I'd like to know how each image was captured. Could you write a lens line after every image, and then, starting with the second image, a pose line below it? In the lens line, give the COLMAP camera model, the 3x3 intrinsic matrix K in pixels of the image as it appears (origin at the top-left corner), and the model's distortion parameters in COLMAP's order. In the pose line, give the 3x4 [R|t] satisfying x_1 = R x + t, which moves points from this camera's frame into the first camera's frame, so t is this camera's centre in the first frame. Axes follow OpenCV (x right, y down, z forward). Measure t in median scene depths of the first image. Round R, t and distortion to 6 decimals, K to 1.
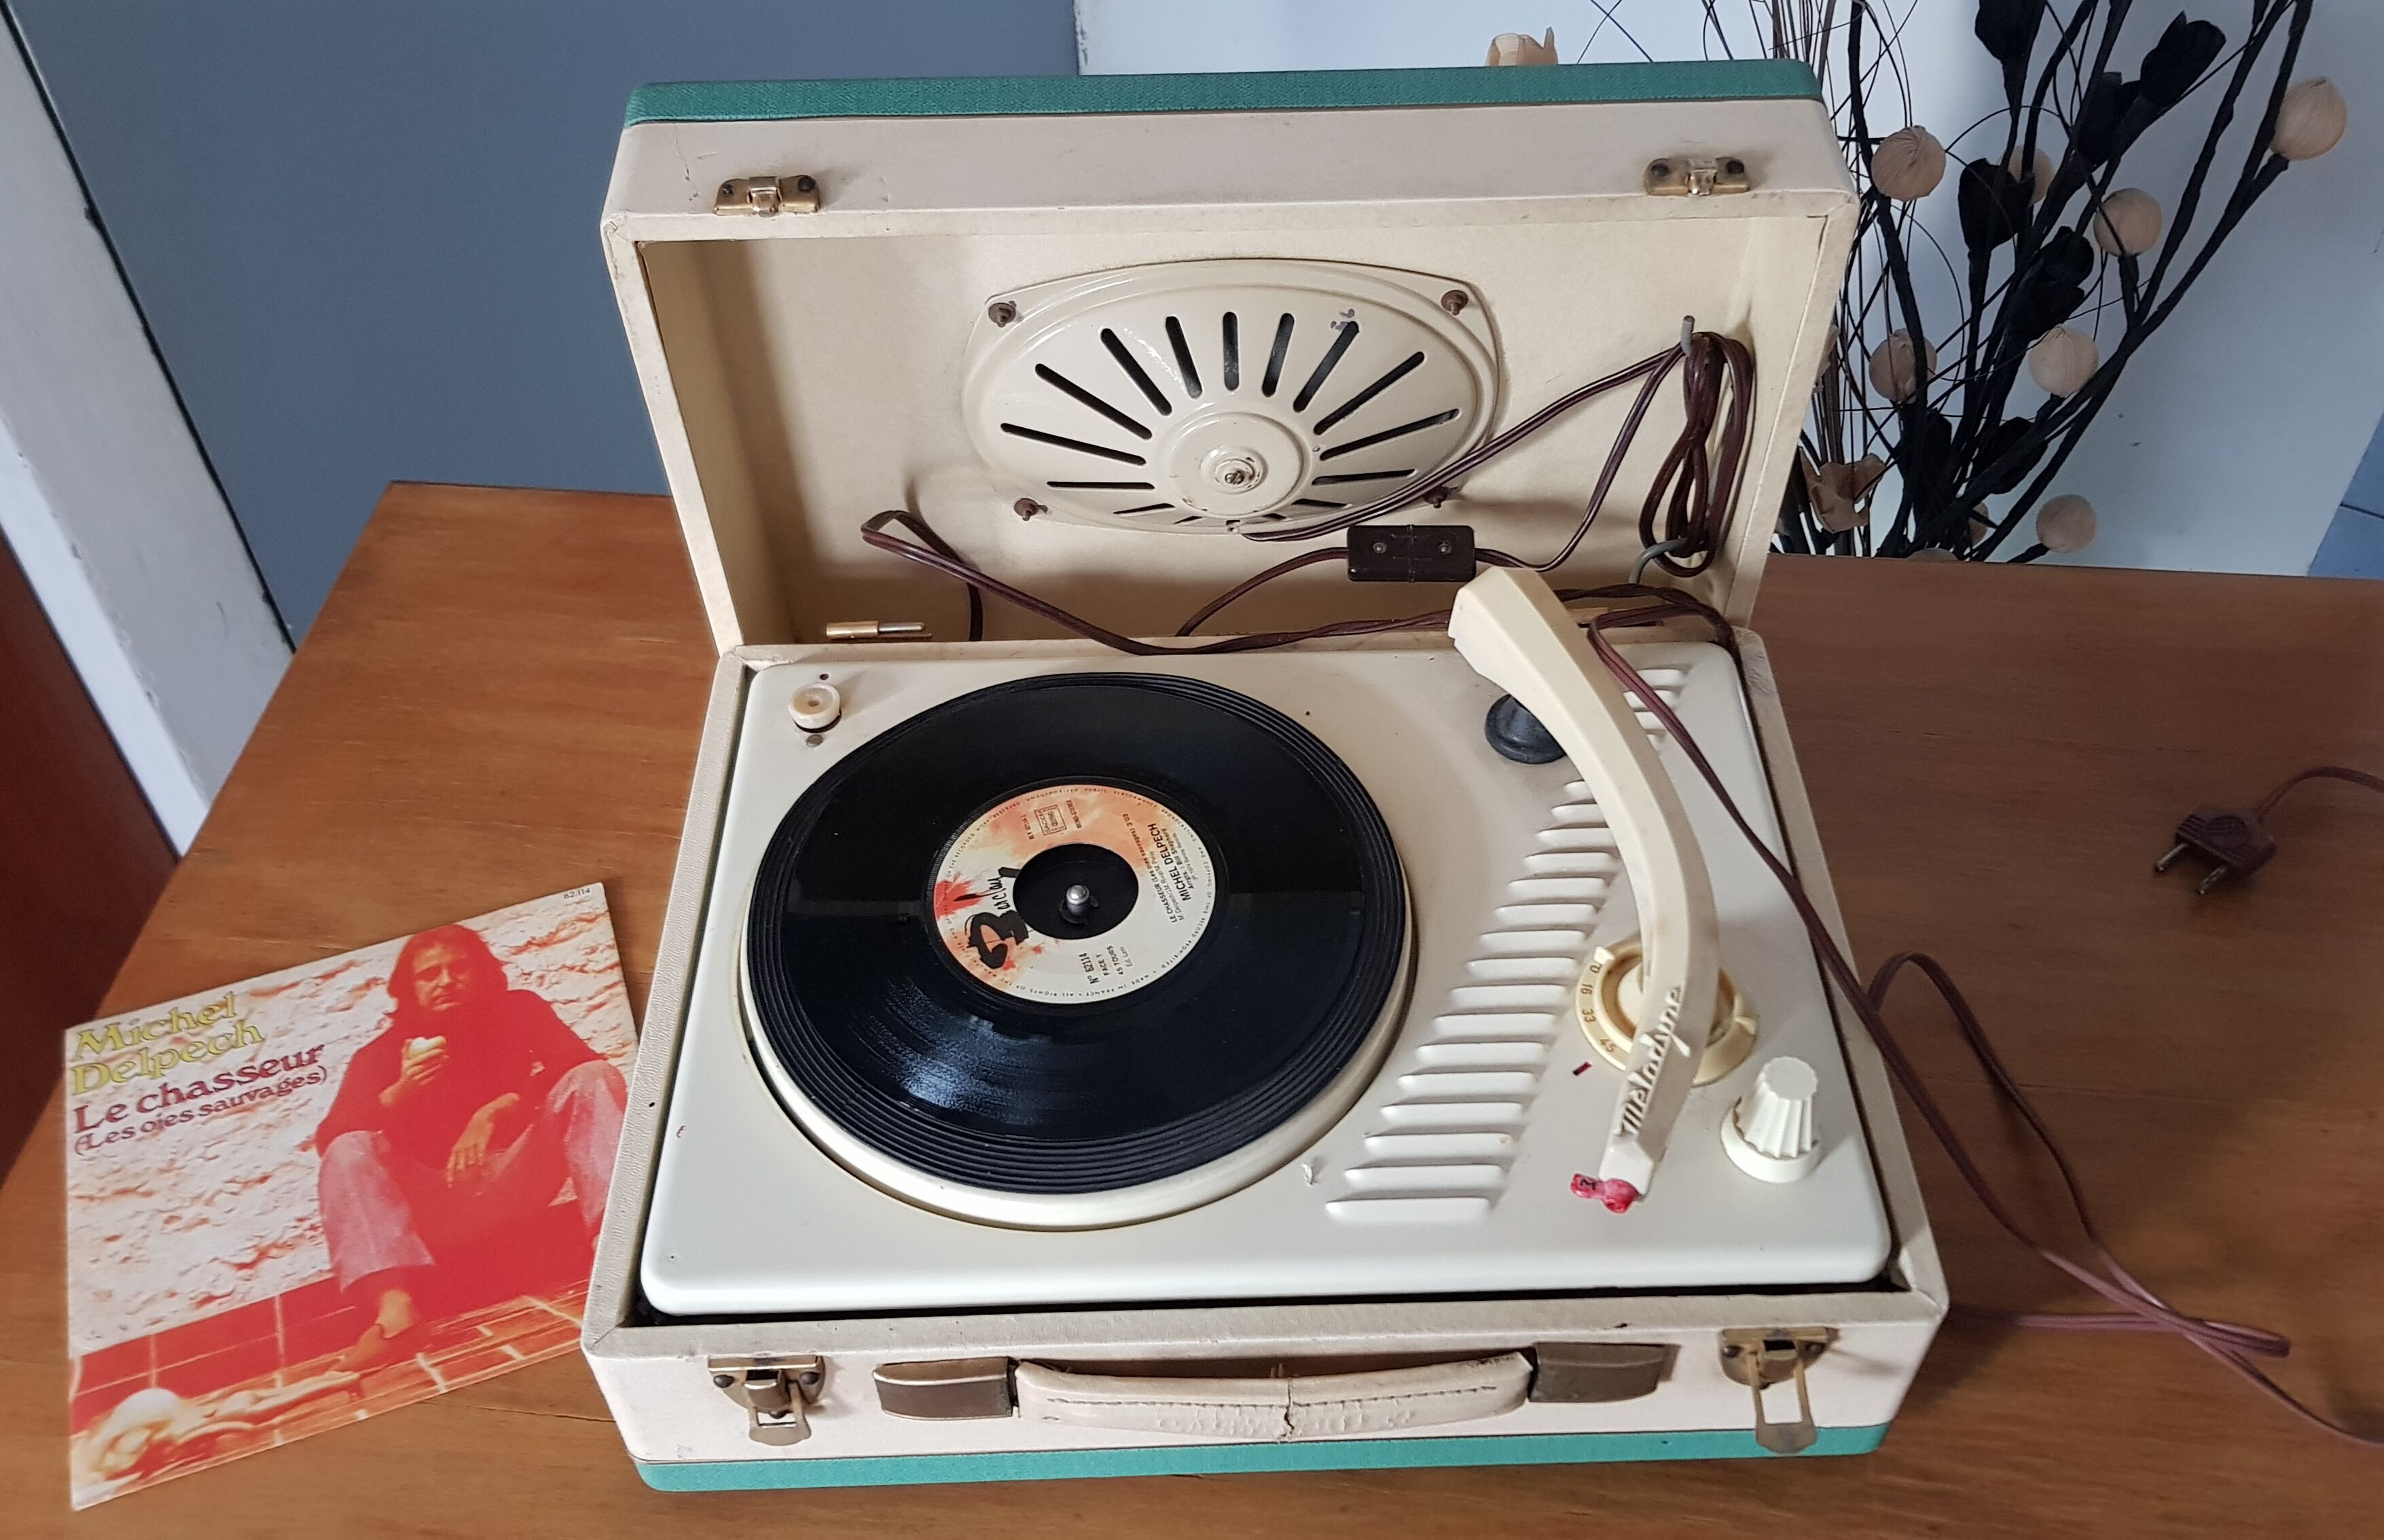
lens RADIAL K [[1942.9, 0, 1188.1], [0, 1942.9, 774.7], [0, 0, 1]] dist [0.002580, -0.028721]
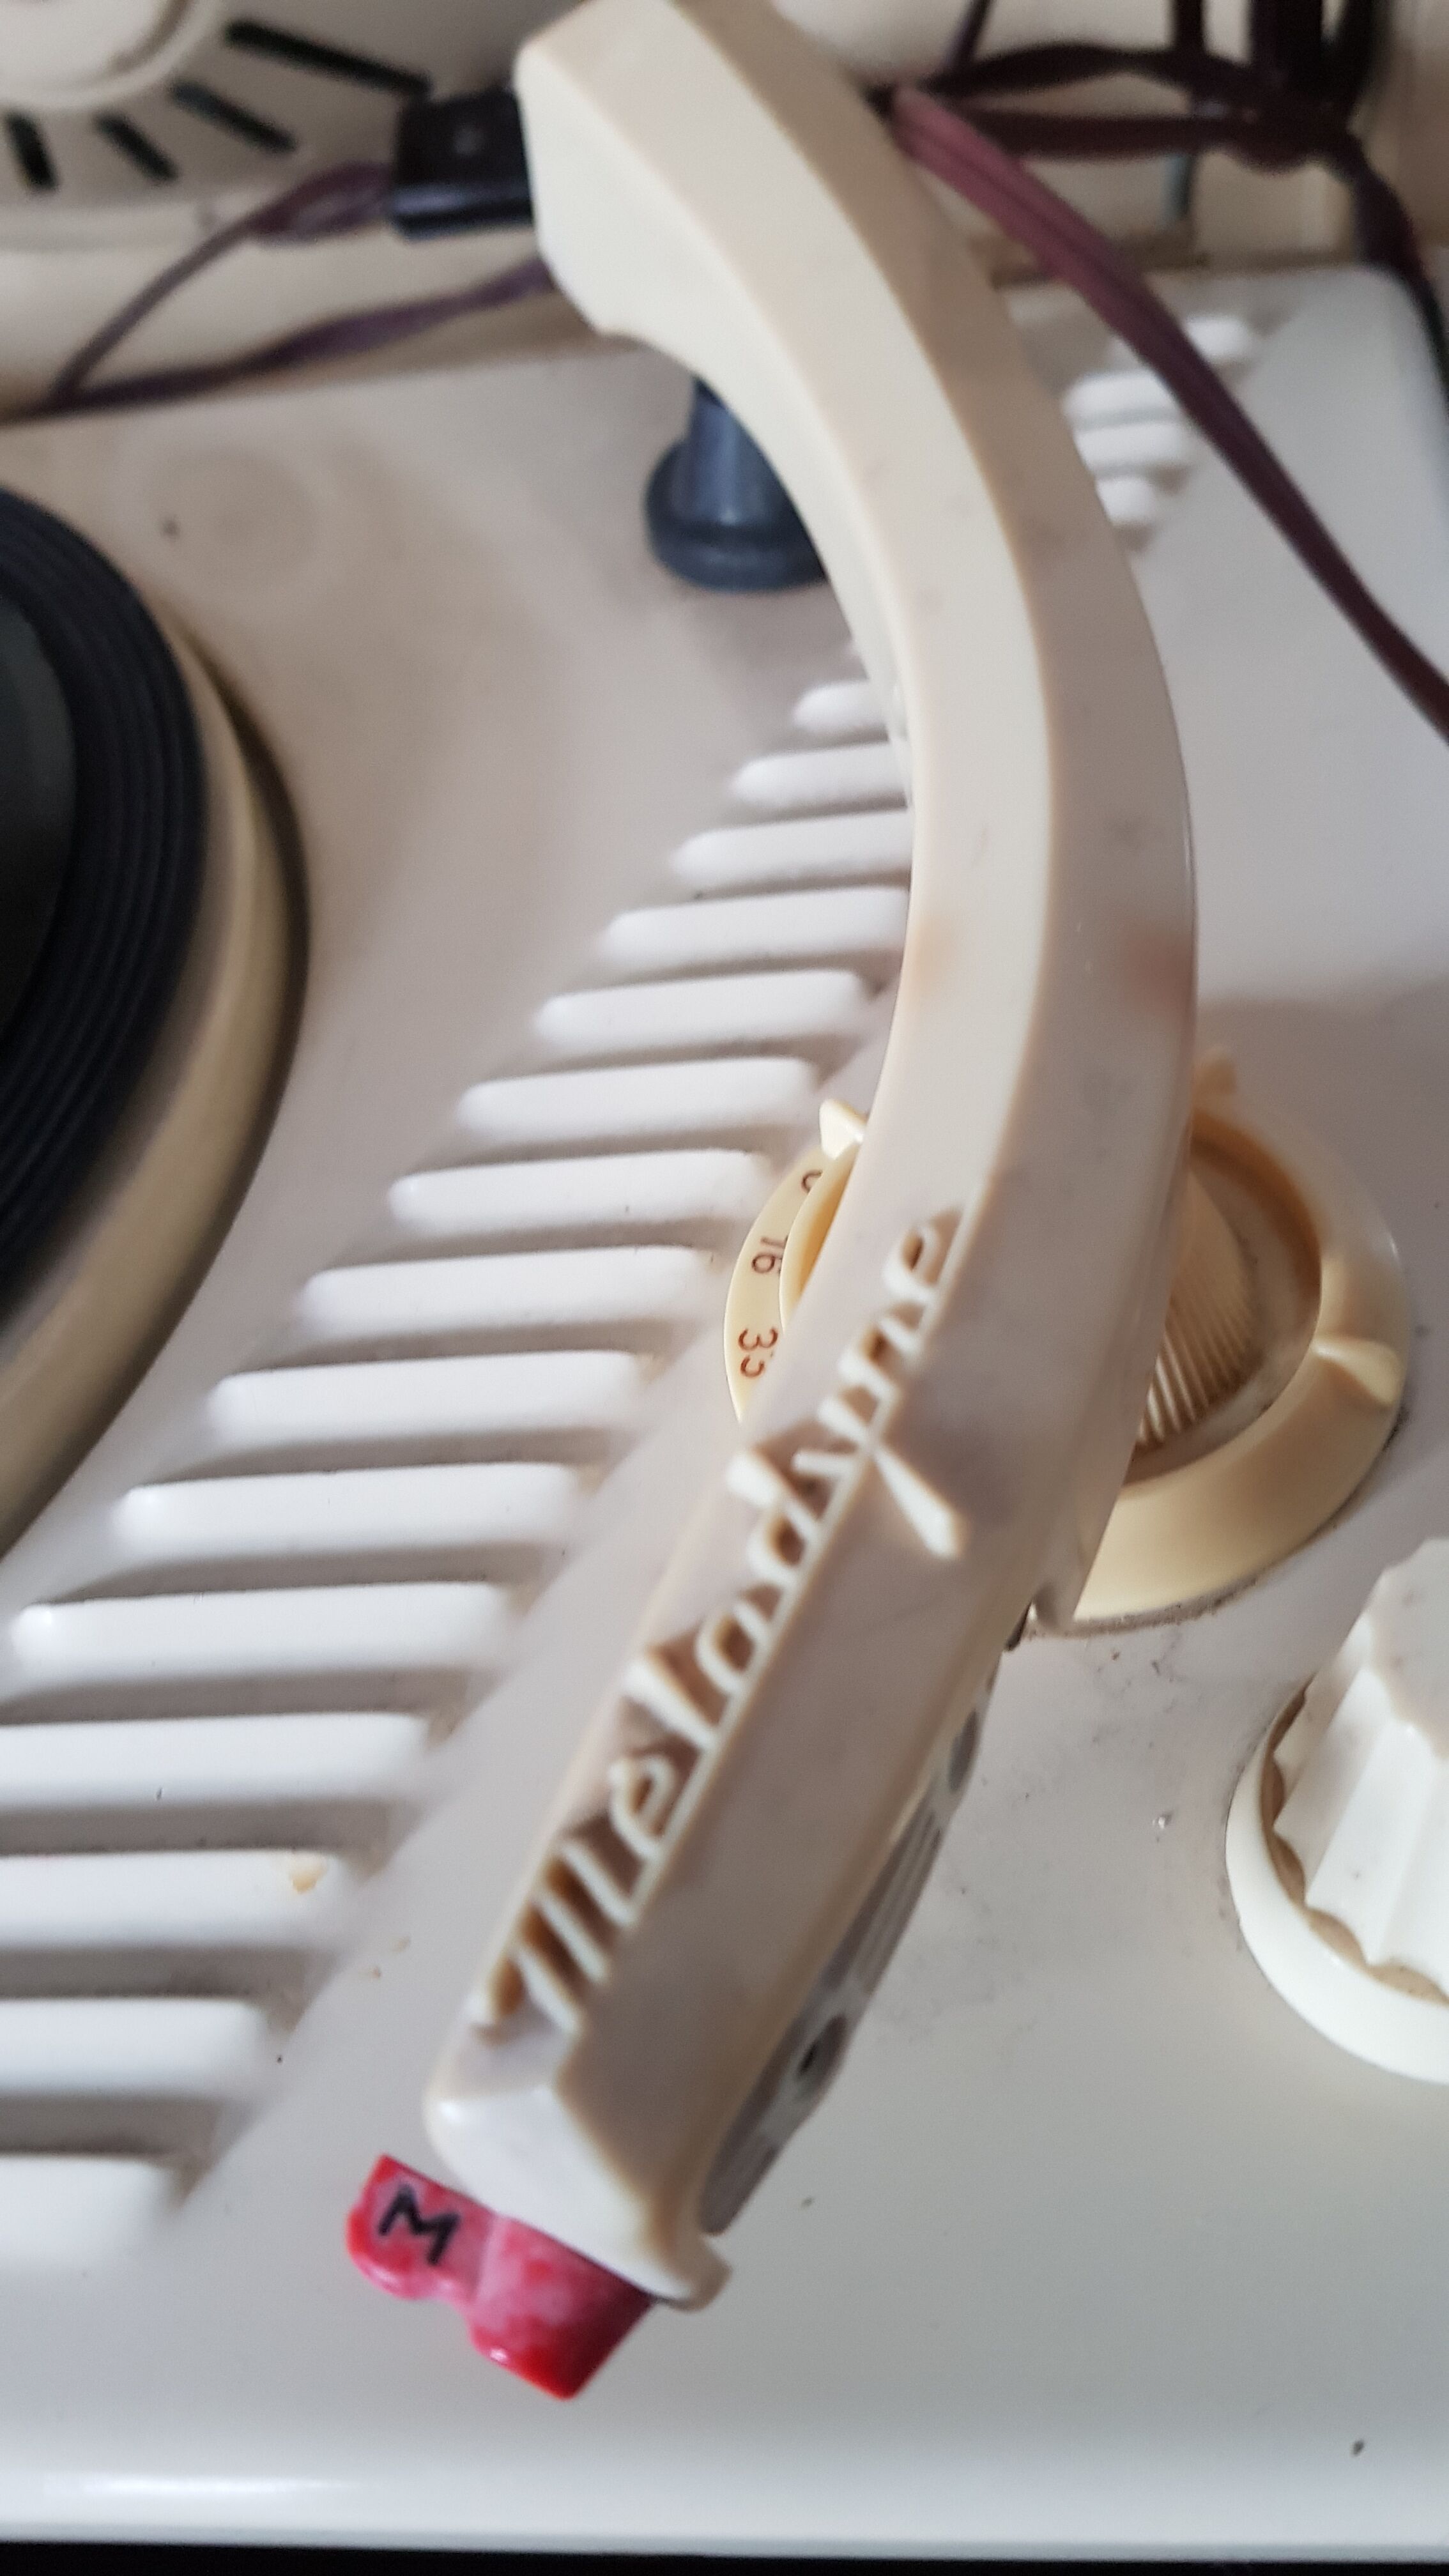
lens RADIAL K [[2068.1, 0, 722.4], [0, 2068.1, 1292.1], [0, 0, 1]] dist [-0.018270, -0.006323]
pose [[0.991319, -0.040201, -0.125183, 0.258741], [0.052542, 0.993907, 0.096894, 0.096259], [0.120525, -0.102630, 0.987391, 0.787329]]
